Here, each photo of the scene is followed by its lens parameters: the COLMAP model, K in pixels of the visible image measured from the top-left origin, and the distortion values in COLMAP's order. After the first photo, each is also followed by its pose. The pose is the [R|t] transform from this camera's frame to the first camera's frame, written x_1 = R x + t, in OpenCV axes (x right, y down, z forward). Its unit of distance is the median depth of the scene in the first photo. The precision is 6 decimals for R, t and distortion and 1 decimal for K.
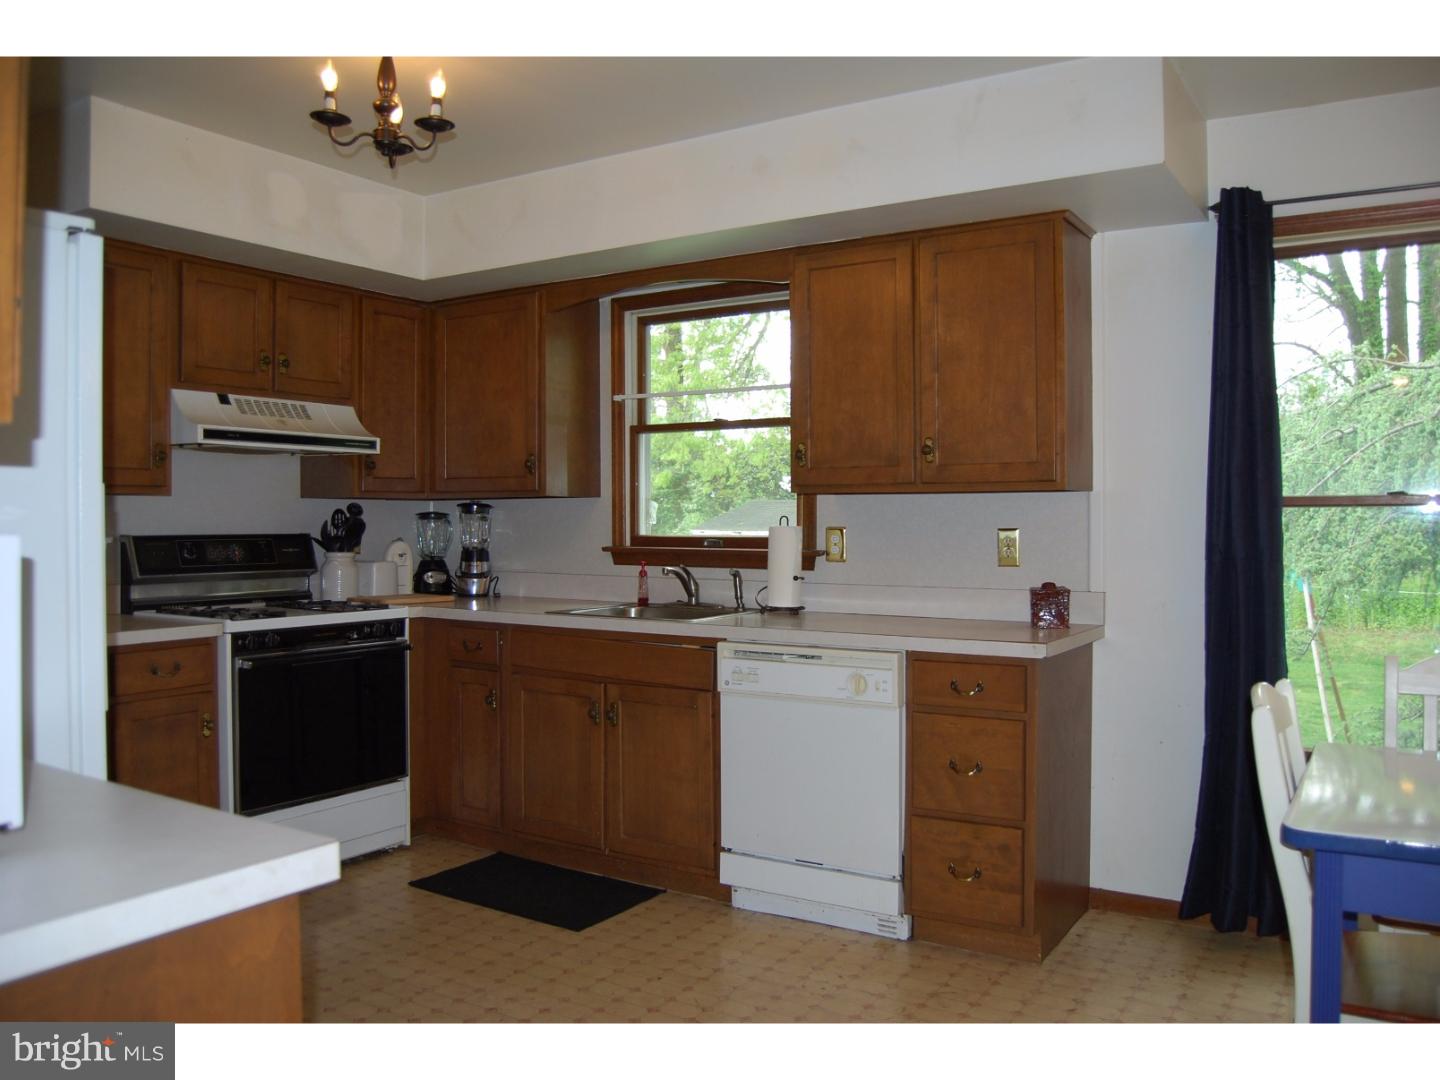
lens RADIAL K [[1143.0, 0, 727.4], [0, 1143.0, 535.5], [0, 0, 1]] dist [-0.065357, 0.002931]
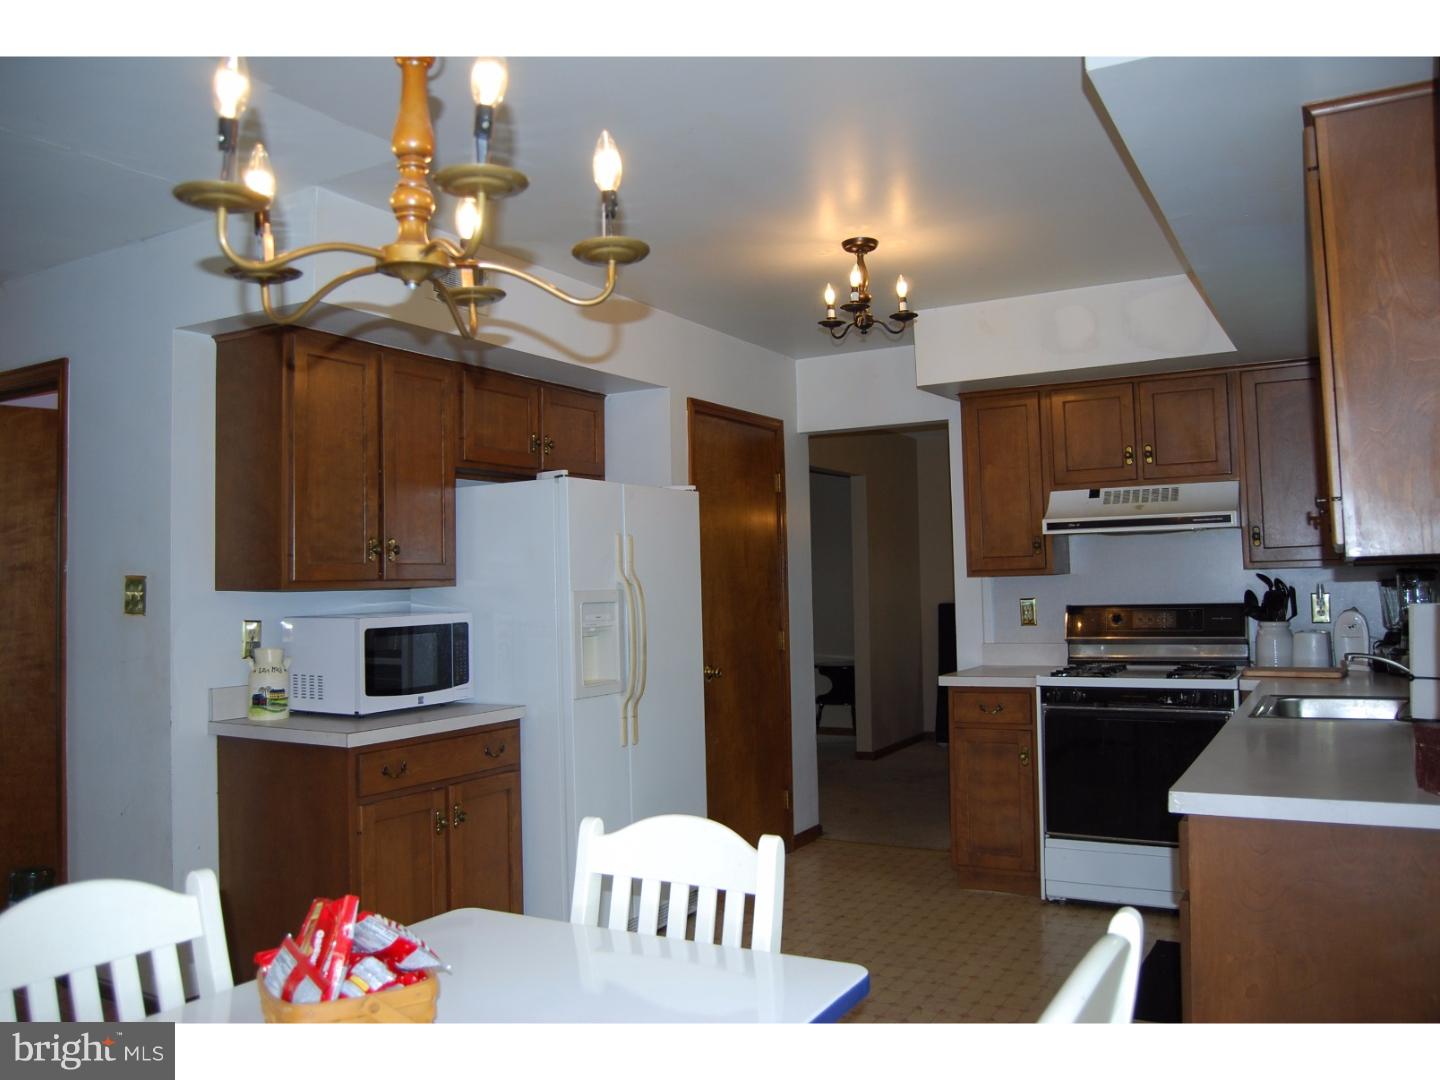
lens RADIAL K [[1143.0, 0, 726.3], [0, 1143.0, 539.0], [0, 0, 1]] dist [-0.065357, 0.002931]
pose [[0.038114, -0.042961, -0.998349, 0.813366], [0.008646, 0.999052, -0.042661, -0.025630], [0.999236, -0.007006, 0.038449, 0.603427]]
